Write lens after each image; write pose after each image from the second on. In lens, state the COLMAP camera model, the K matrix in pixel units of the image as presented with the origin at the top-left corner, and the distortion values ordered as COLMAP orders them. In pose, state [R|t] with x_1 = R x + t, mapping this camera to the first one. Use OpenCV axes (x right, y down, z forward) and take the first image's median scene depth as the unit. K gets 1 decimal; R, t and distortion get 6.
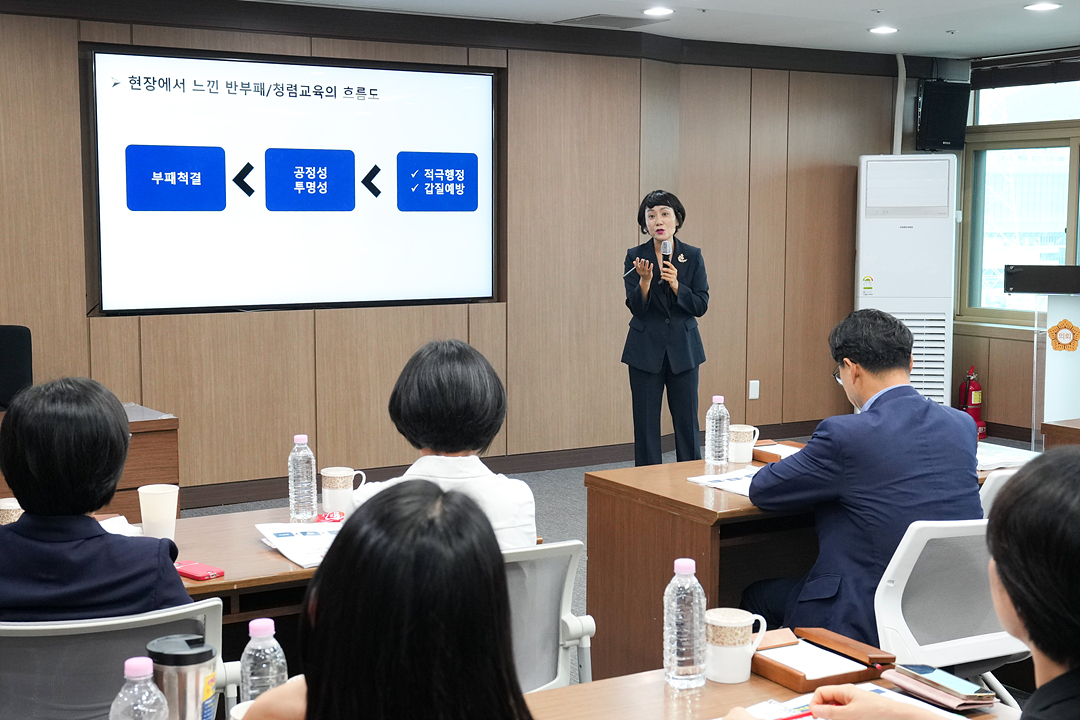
lens RADIAL K [[1518.8, 0, 524.9], [0, 1518.8, 362.8], [0, 0, 1]] dist [0.038358, 0.000000]
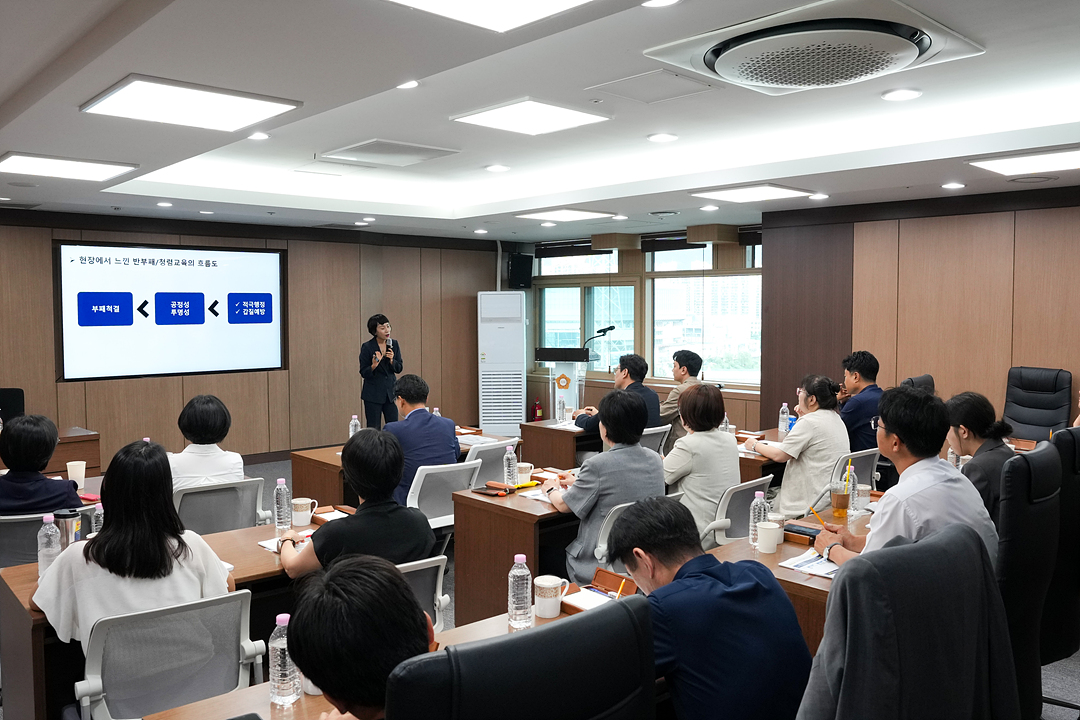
lens RADIAL K [[900.2, 0, 530.9], [0, 900.2, 347.5], [0, 0, 1]] dist [-0.050476, 0.009393]
pose [[0.980694, -0.013843, 0.195059, 0.074424], [0.024625, 0.998293, -0.052962, -0.000503], [-0.193993, 0.056743, 0.979360, -0.191001]]
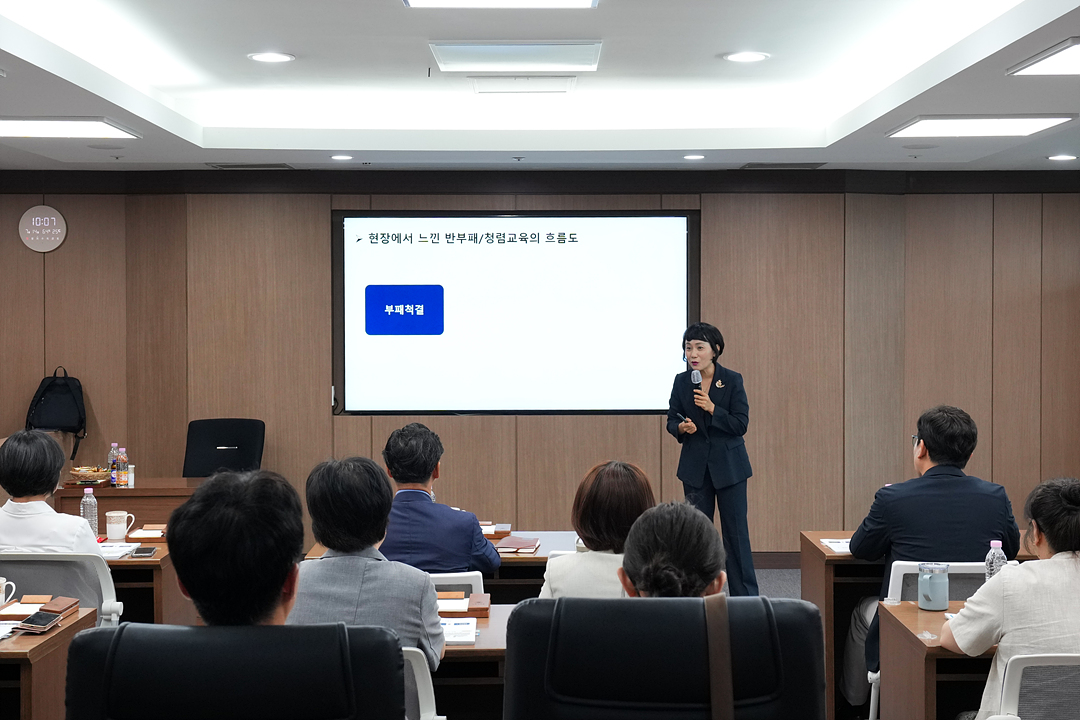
lens RADIAL K [[1680.5, 0, 544.0], [0, 1680.5, 324.3], [0, 0, 1]] dist [0.121617, 0.000000]
pose [[0.849321, 0.002857, -0.527868, 0.609025], [-0.049392, 0.996028, -0.074079, -0.009297], [0.525560, 0.088989, 0.846089, -0.136920]]
